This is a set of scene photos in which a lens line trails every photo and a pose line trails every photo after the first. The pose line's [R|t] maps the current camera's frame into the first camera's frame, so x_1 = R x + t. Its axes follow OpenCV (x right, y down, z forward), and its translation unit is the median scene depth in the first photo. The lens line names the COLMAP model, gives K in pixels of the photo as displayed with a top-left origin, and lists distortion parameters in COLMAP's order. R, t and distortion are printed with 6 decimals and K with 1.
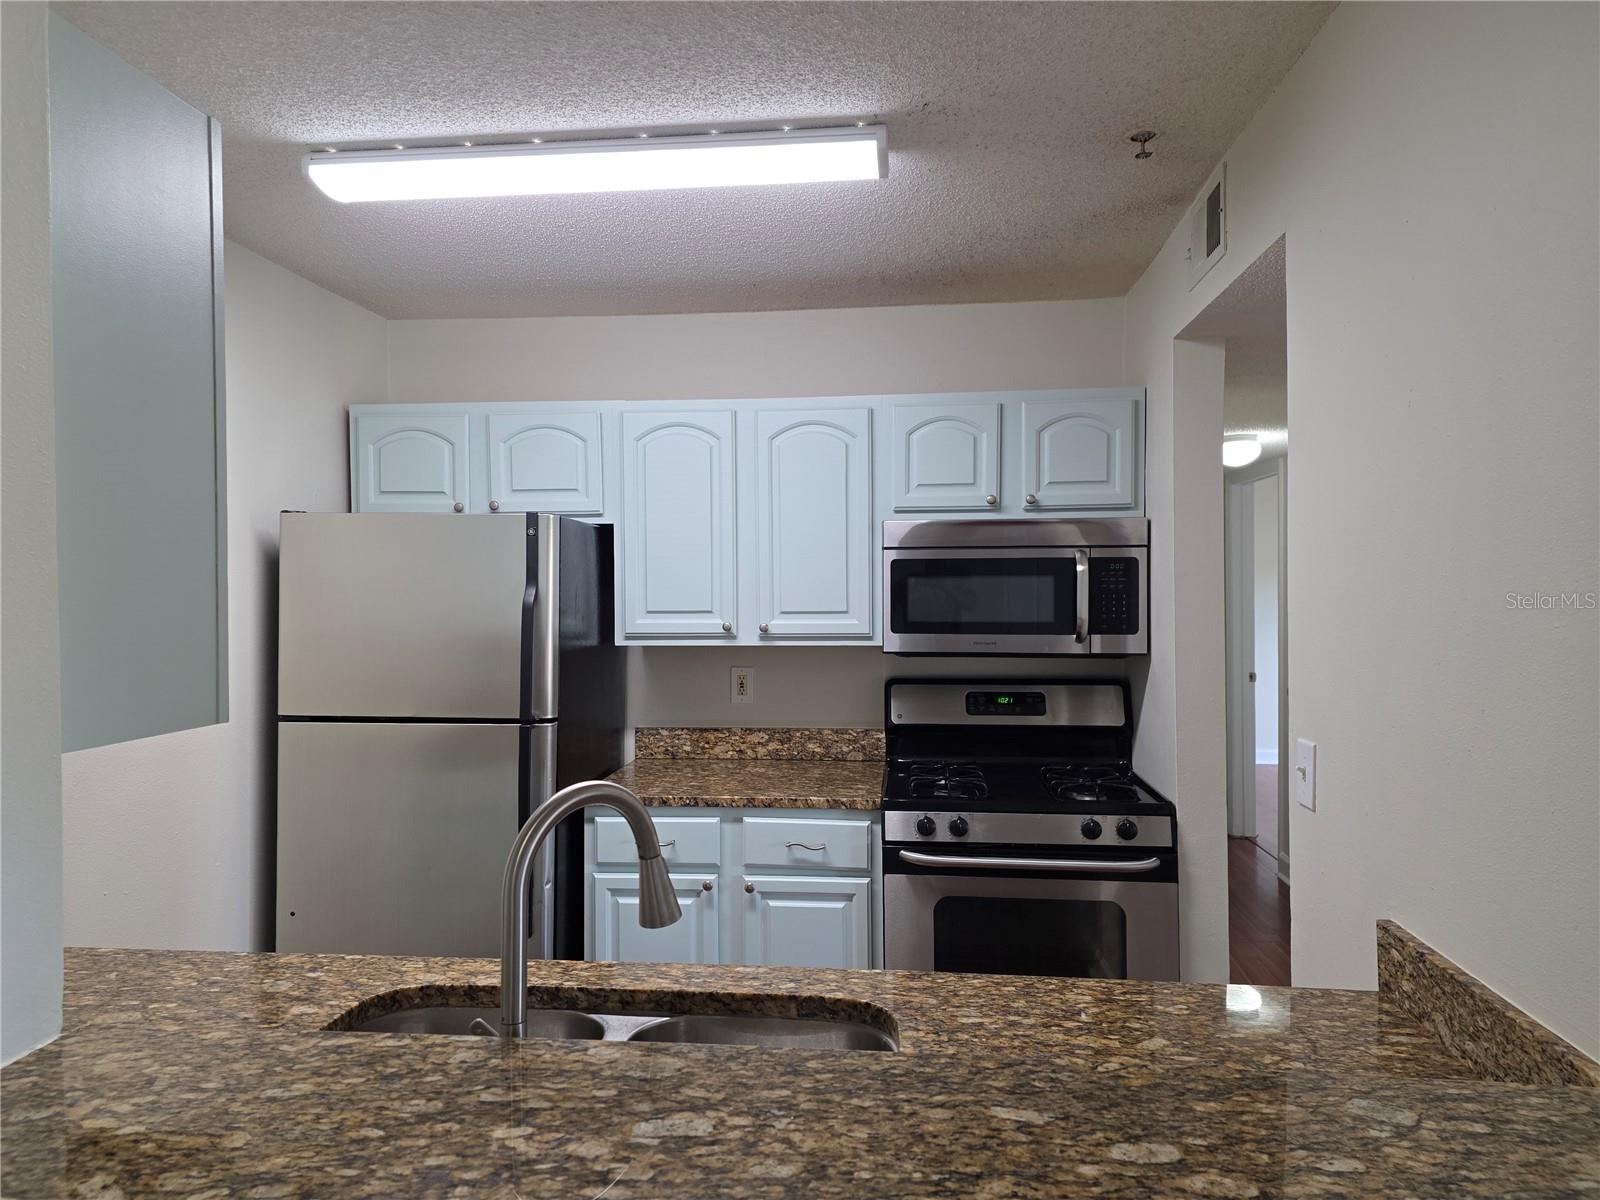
lens RADIAL K [[1058.4, 0, 805.3], [0, 1058.4, 600.9], [0, 0, 1]] dist [0.089352, -0.076860]
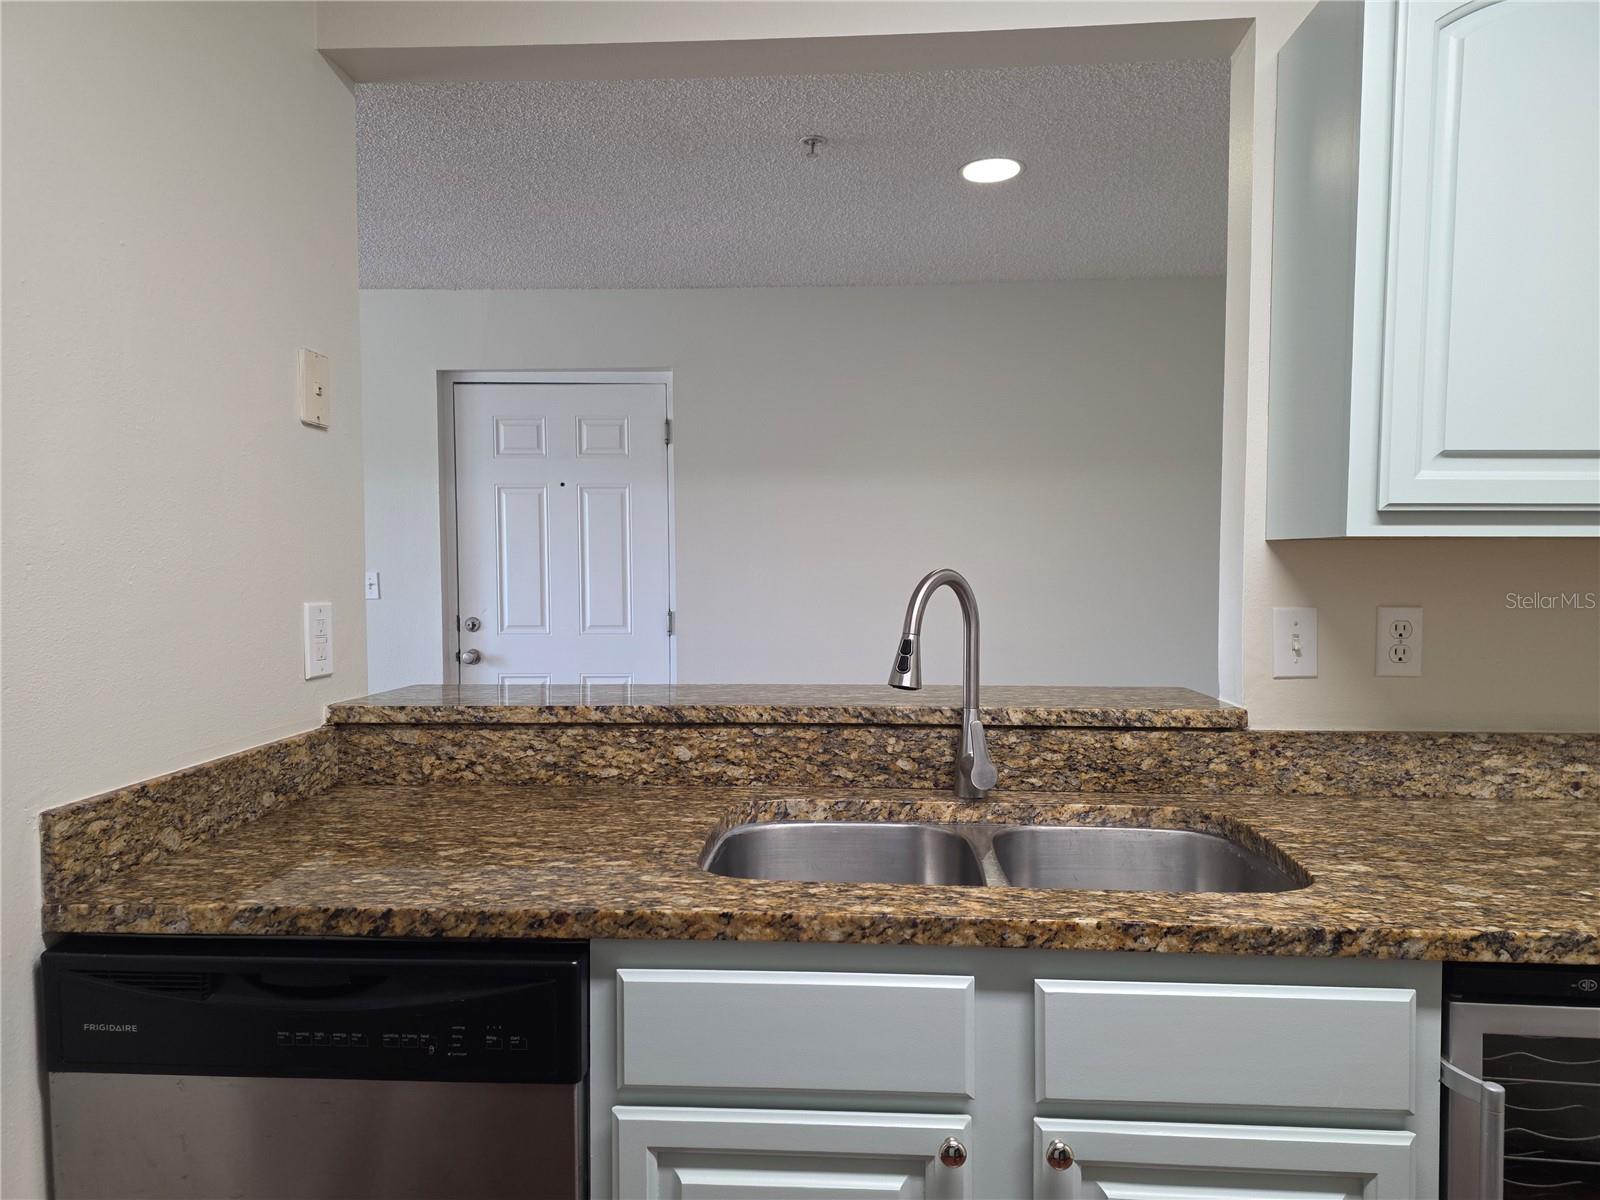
lens RADIAL K [[1058.4, 0, 805.3], [0, 1058.4, 600.9], [0, 0, 1]] dist [0.089352, -0.076860]
pose [[-0.999471, 0.005484, -0.032069, 0.017114], [0.003853, 0.998706, 0.050709, 0.107628], [0.032305, 0.050559, -0.998198, 1.820017]]
